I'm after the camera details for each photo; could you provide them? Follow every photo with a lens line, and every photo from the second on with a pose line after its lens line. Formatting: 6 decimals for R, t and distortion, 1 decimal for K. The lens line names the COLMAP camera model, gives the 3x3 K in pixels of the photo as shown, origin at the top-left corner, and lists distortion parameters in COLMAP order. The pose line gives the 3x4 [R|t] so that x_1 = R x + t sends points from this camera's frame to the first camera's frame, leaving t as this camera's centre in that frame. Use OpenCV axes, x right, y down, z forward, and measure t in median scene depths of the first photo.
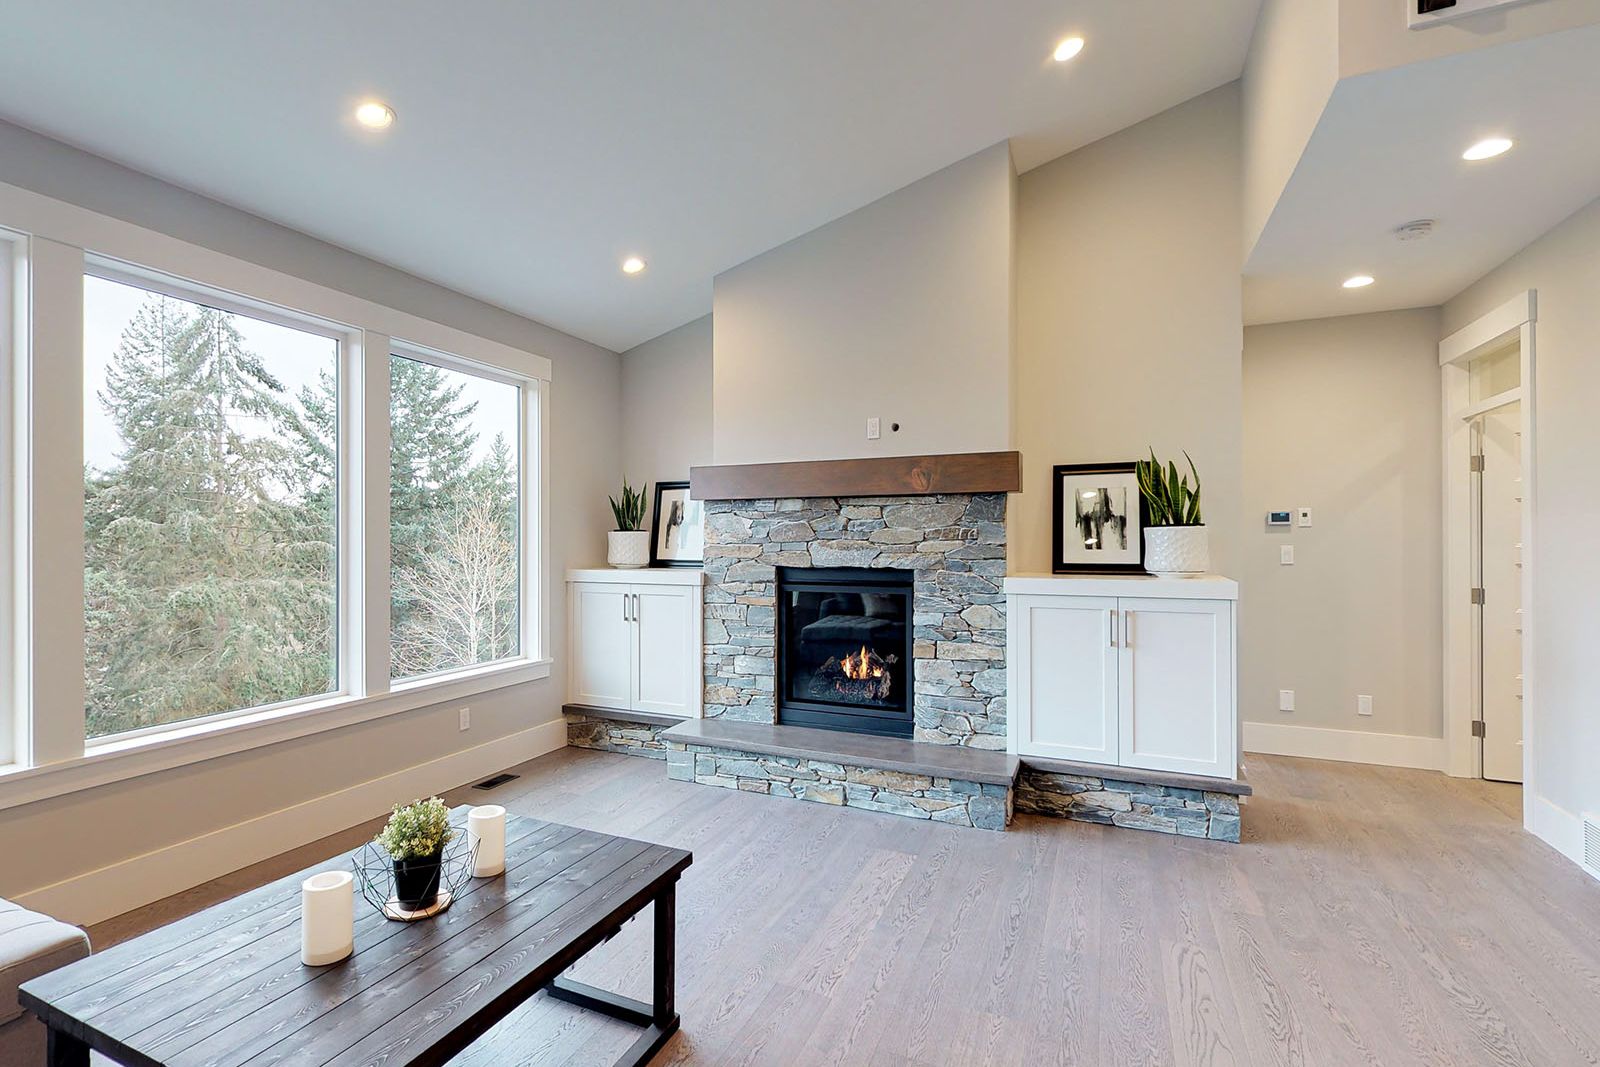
lens RADIAL K [[721.9, 0, 815.1], [0, 721.9, 534.1], [0, 0, 1]] dist [0.002049, -0.000036]
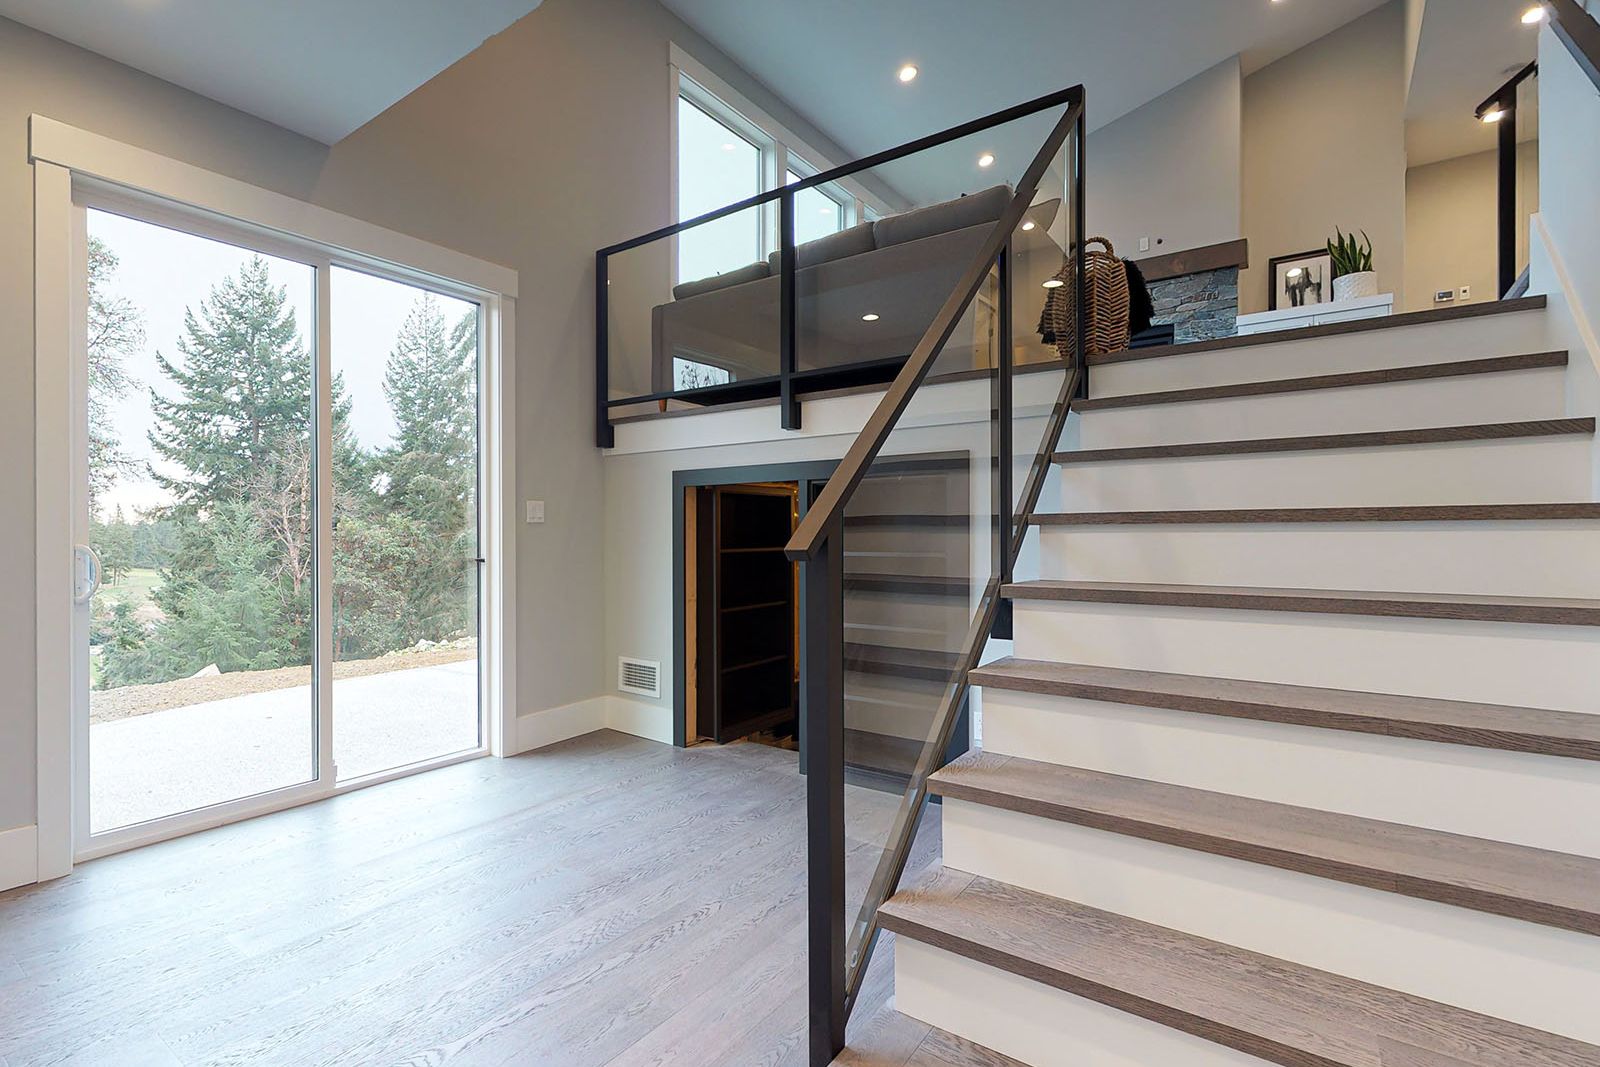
lens RADIAL K [[764.2, 0, 800.0], [0, 764.2, 533.5], [0, 0, 1]] dist [0.002780, -0.000546]
pose [[0.976458, 0.008002, -0.215559, -0.306062], [-0.010406, 0.999896, -0.010019, 0.541202], [0.215457, 0.012026, 0.976439, -0.844148]]
